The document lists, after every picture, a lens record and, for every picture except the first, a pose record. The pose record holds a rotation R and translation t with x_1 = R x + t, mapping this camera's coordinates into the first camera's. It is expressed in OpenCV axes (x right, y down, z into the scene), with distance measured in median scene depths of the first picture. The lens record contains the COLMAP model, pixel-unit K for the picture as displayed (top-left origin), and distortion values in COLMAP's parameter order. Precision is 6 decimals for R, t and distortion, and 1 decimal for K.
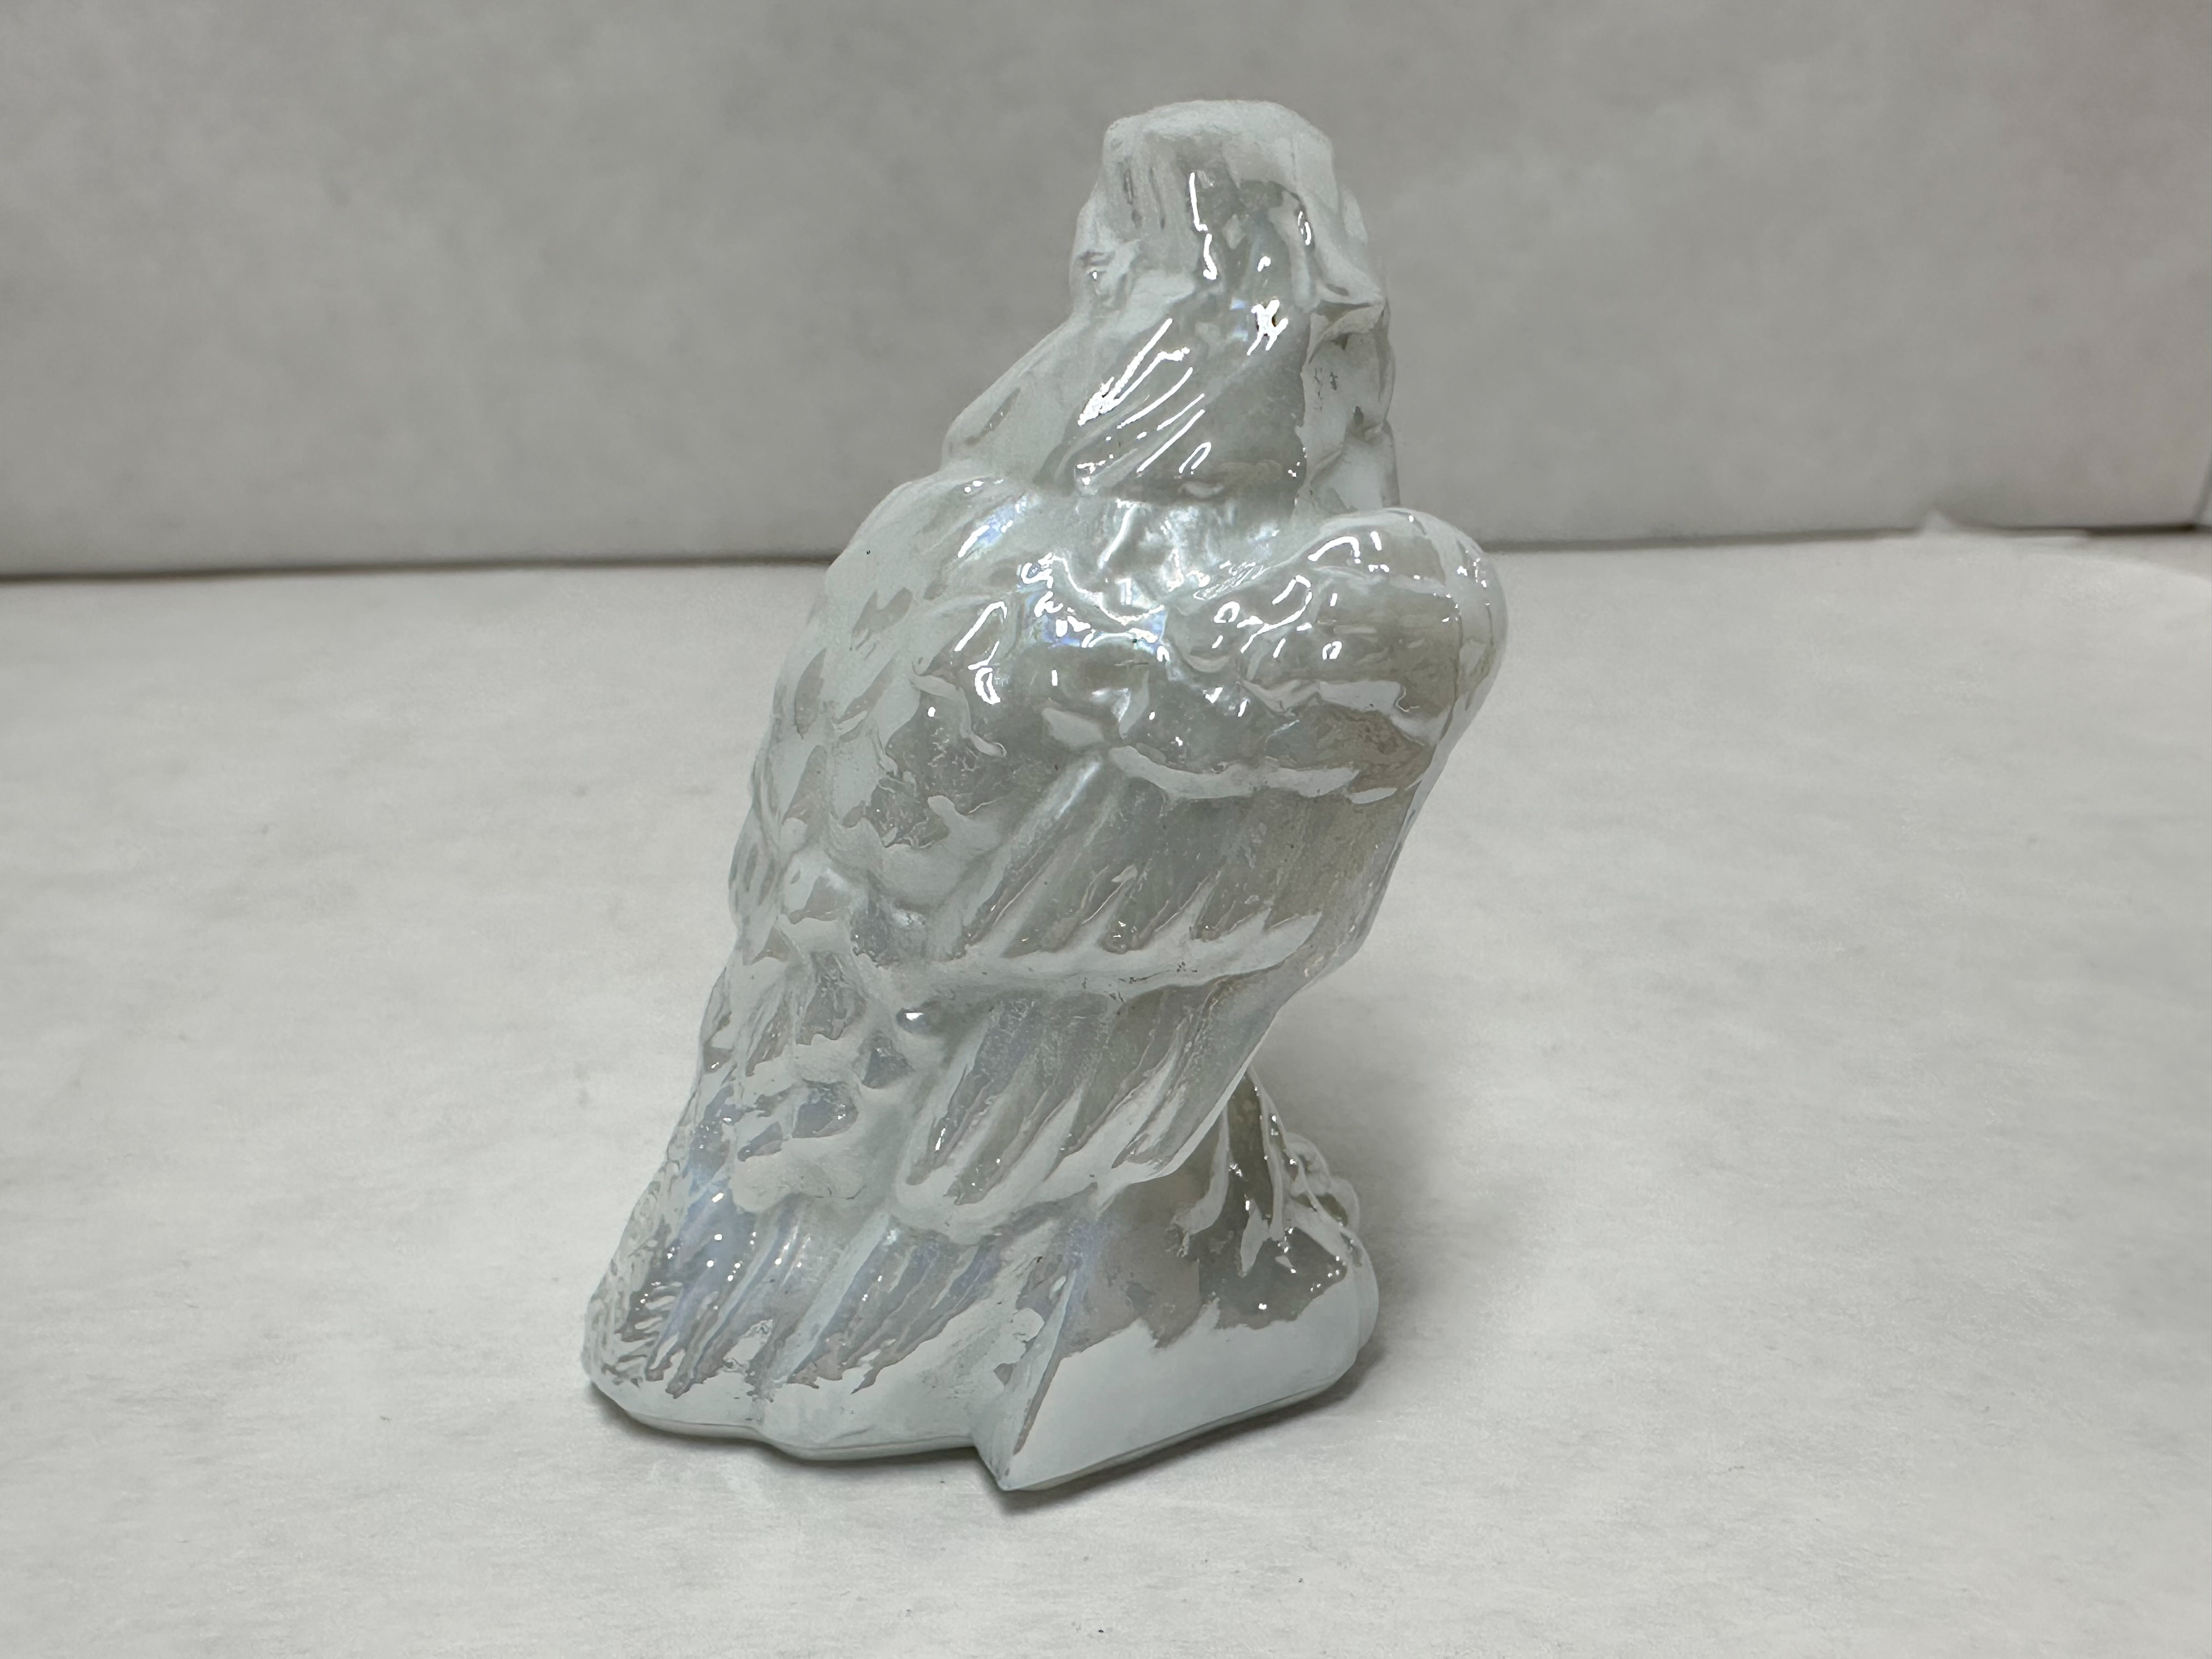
lens RADIAL K [[2130.8, 0, 1036.3], [0, 2130.8, 912.8], [0, 0, 1]] dist [-0.018960, 0.000000]
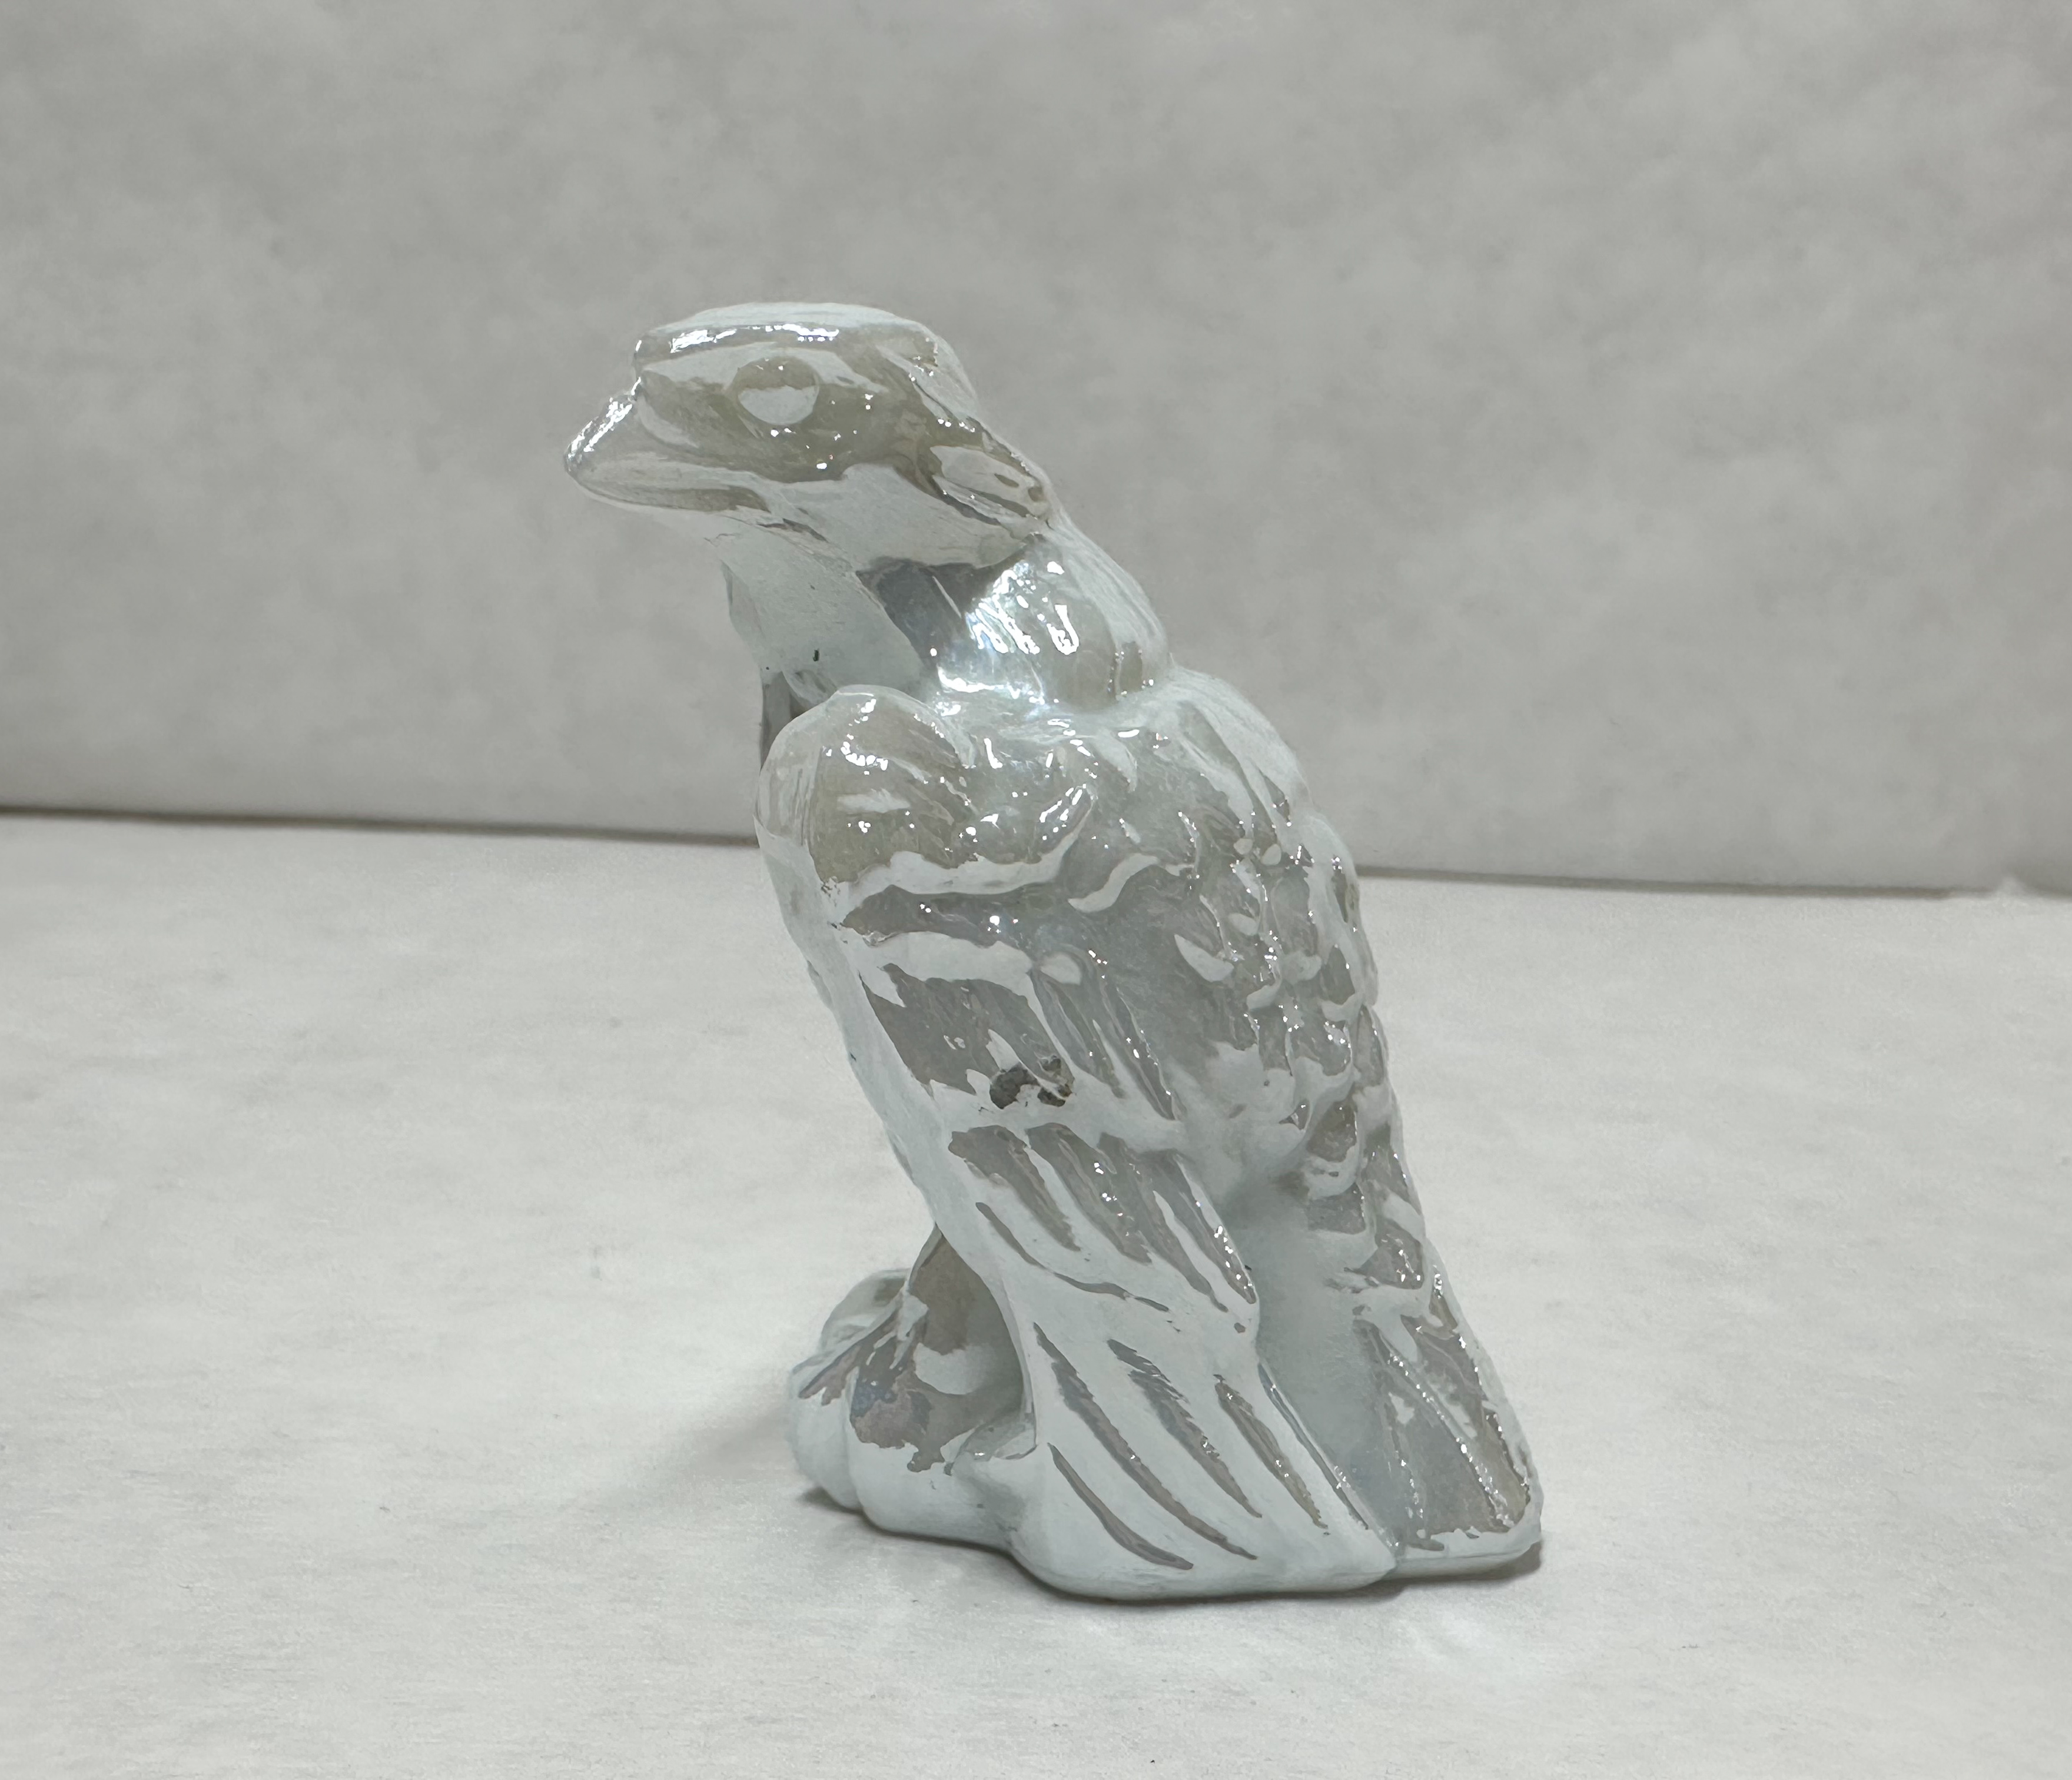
lens RADIAL K [[2283.2, 0, 1036.3], [0, 2283.2, 977.9], [0, 0, 1]] dist [-0.012749, 0.000000]
pose [[0.997467, 0.066114, -0.026243, 0.016716], [-0.069140, 0.987833, -0.139303, 0.084698], [0.016714, 0.140765, 0.989902, -0.098026]]
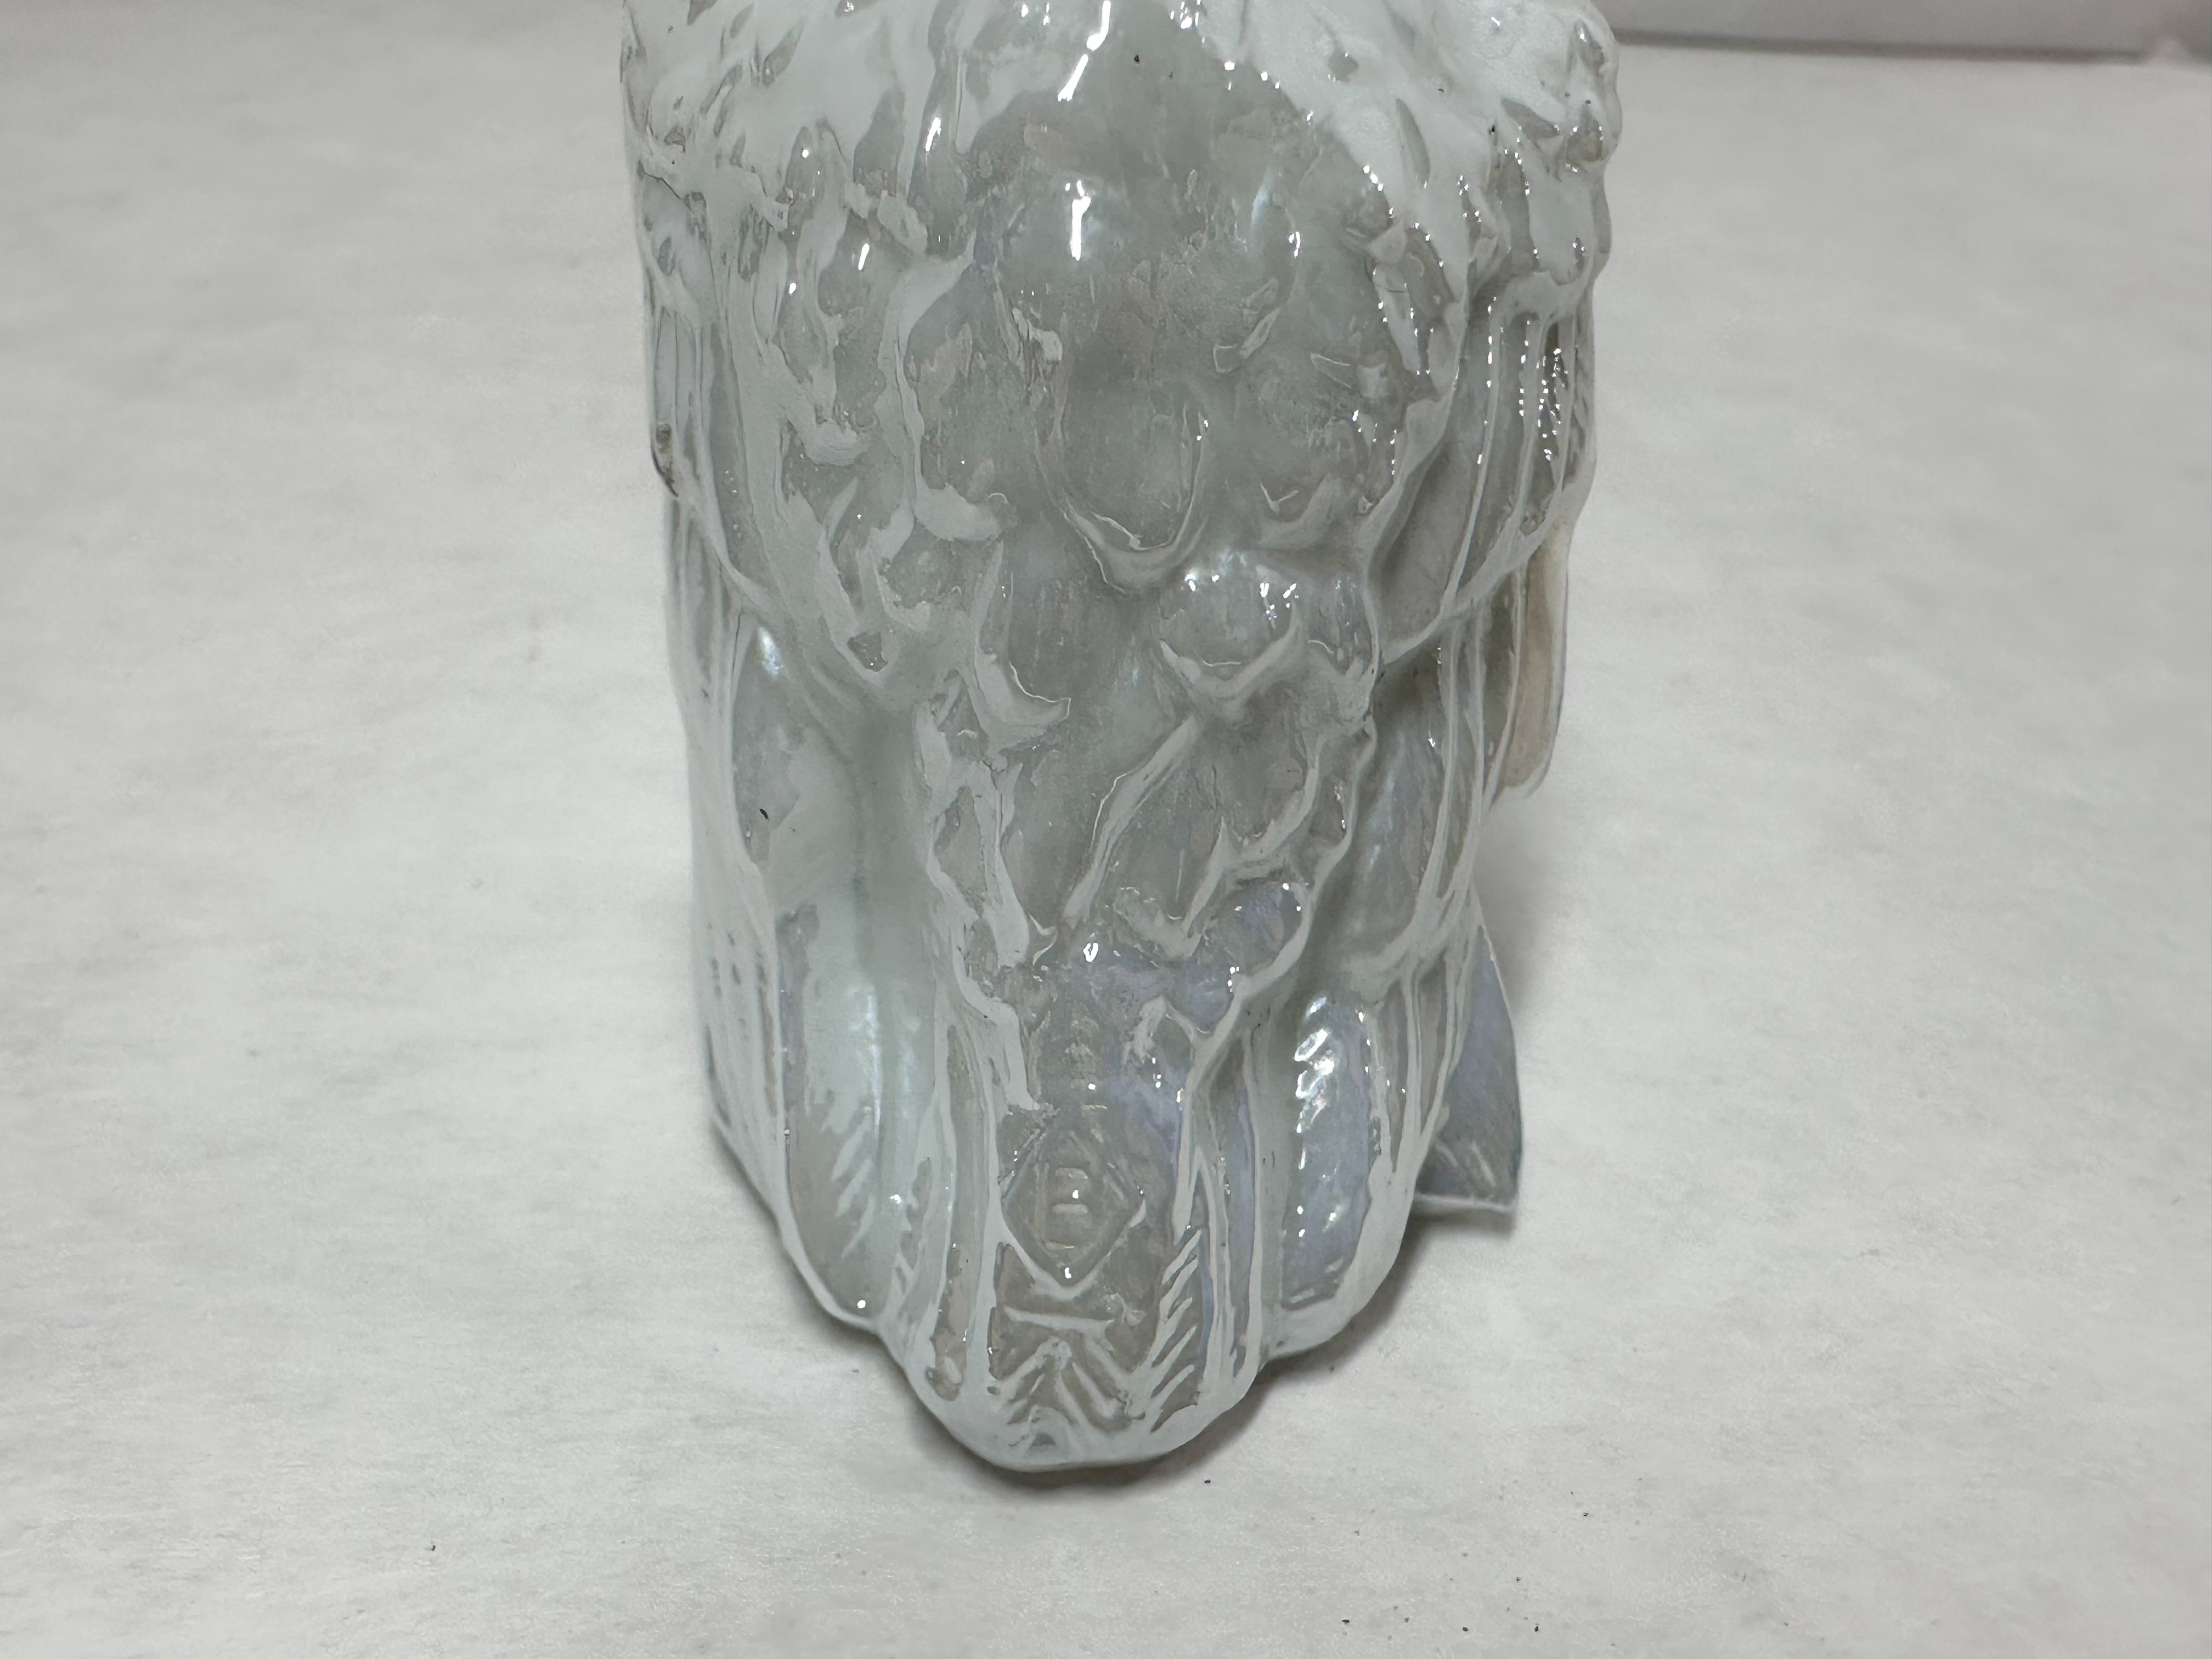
lens RADIAL K [[2130.8, 0, 1025.2], [0, 2130.8, 949.9], [0, 0, 1]] dist [-0.018960, 0.000000]
pose [[0.996629, 0.080951, -0.013327, 0.002334], [-0.075077, 0.965411, 0.249690, -0.024470], [0.033079, -0.247848, 0.968234, 0.156626]]
